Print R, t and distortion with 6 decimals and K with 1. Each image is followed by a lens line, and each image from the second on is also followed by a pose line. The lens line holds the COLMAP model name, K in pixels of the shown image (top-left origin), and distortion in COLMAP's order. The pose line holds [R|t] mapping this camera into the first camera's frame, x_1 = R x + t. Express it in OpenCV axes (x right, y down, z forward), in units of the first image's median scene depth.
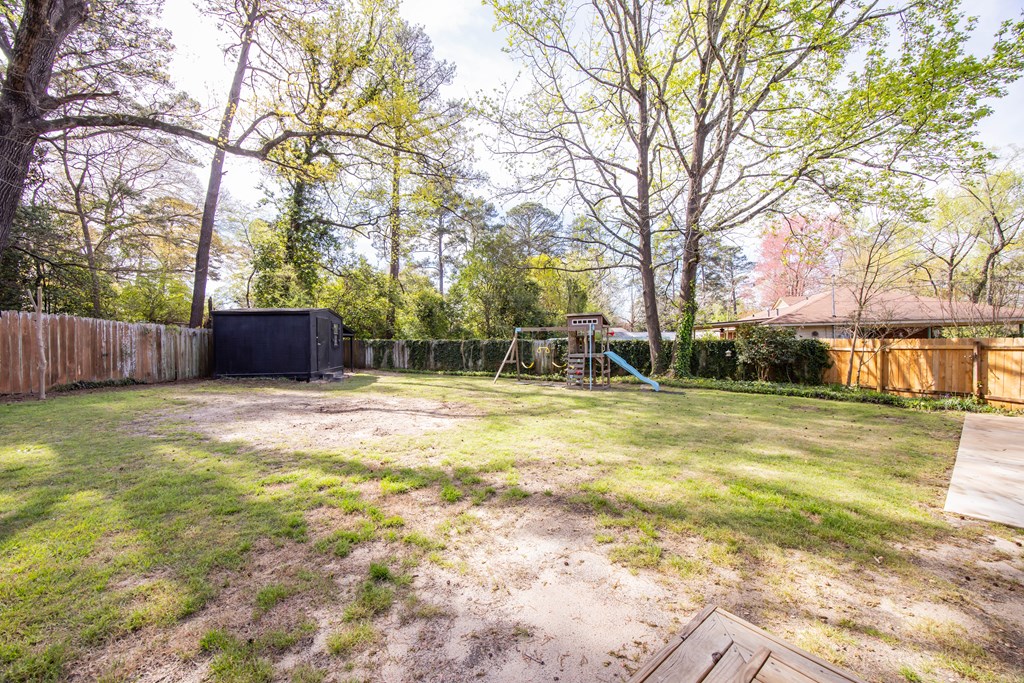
lens RADIAL K [[398.5, 0, 523.3], [0, 398.5, 341.7], [0, 0, 1]] dist [-0.006370, -0.000229]
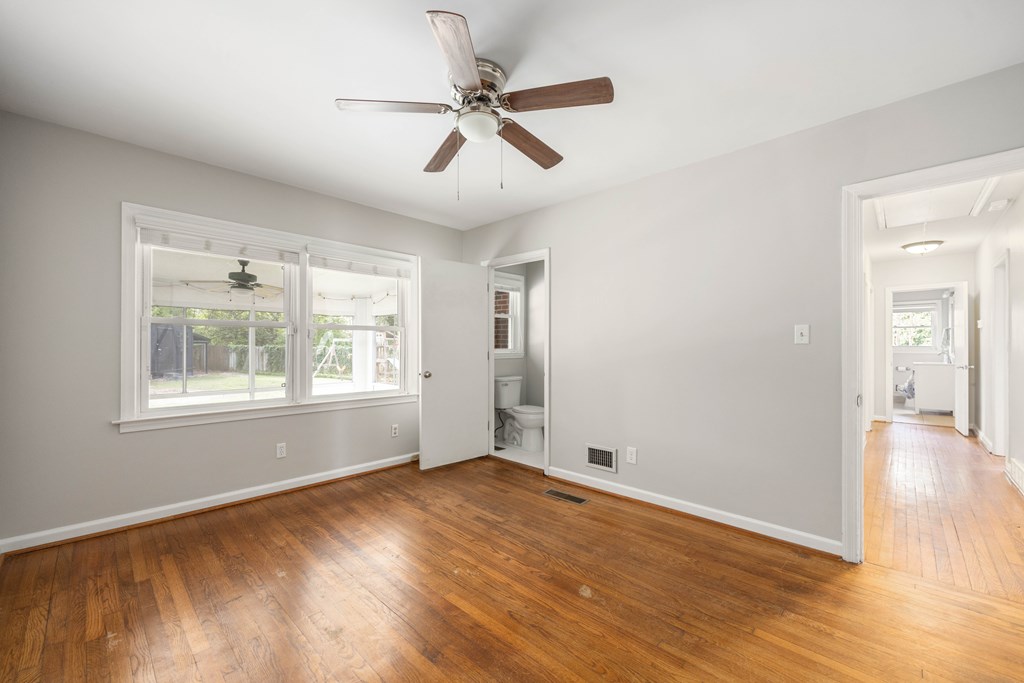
lens RADIAL K [[410.9, 0, 504.1], [0, 410.9, 343.6], [0, 0, 1]] dist [-0.007557, 0.000917]
pose [[0.994348, 0.011938, 0.105499, 0.384581], [-0.011245, 0.999911, -0.007161, -0.015942], [-0.105575, 0.005934, 0.994394, -0.353179]]
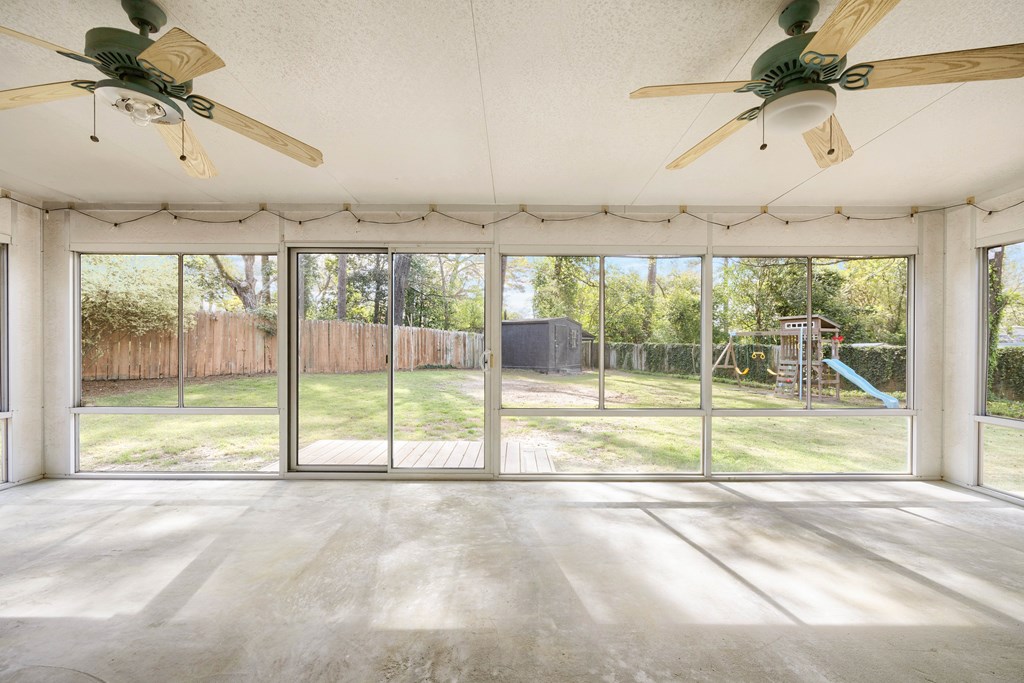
lens RADIAL K [[425.3, 0, 515.0], [0, 425.3, 351.2], [0, 0, 1]] dist [-0.015546, -0.000074]
pose [[0.774552, 0.021960, -0.632129, 0.228382], [-0.013057, 0.999739, 0.018732, -0.000650], [0.632375, -0.006256, 0.774637, -0.139258]]
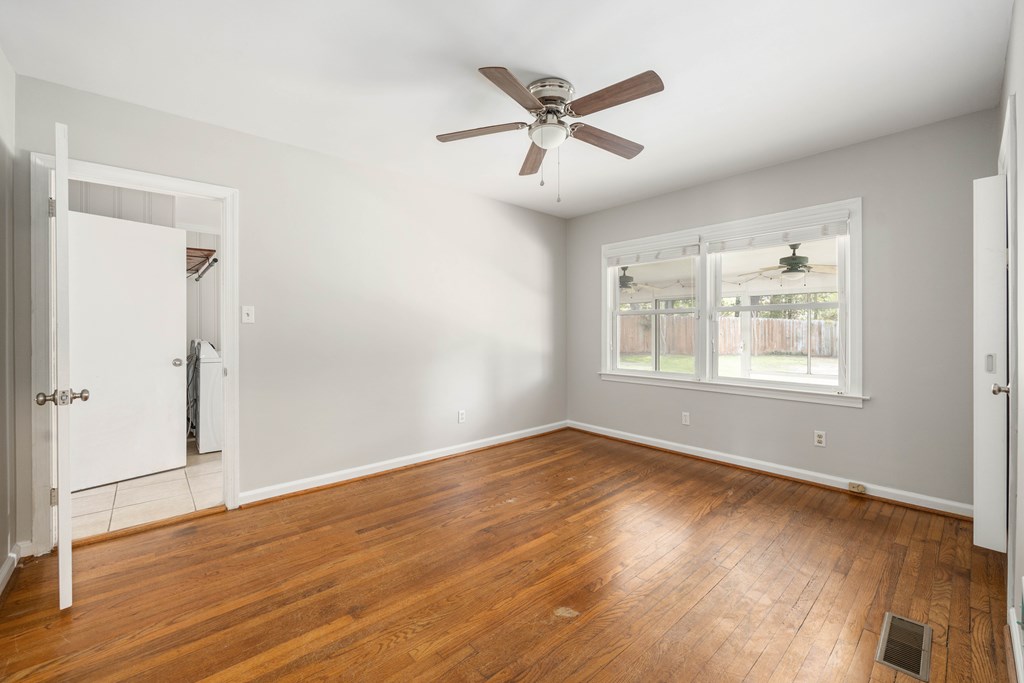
lens RADIAL K [[410.9, 0, 508.6], [0, 410.9, 332.9], [0, 0, 1]] dist [-0.007557, 0.000917]
pose [[0.036555, 0.017637, -0.999176, 0.525456], [0.000824, 0.999843, 0.017679, -0.016923], [0.999331, -0.001469, 0.036534, -0.252598]]
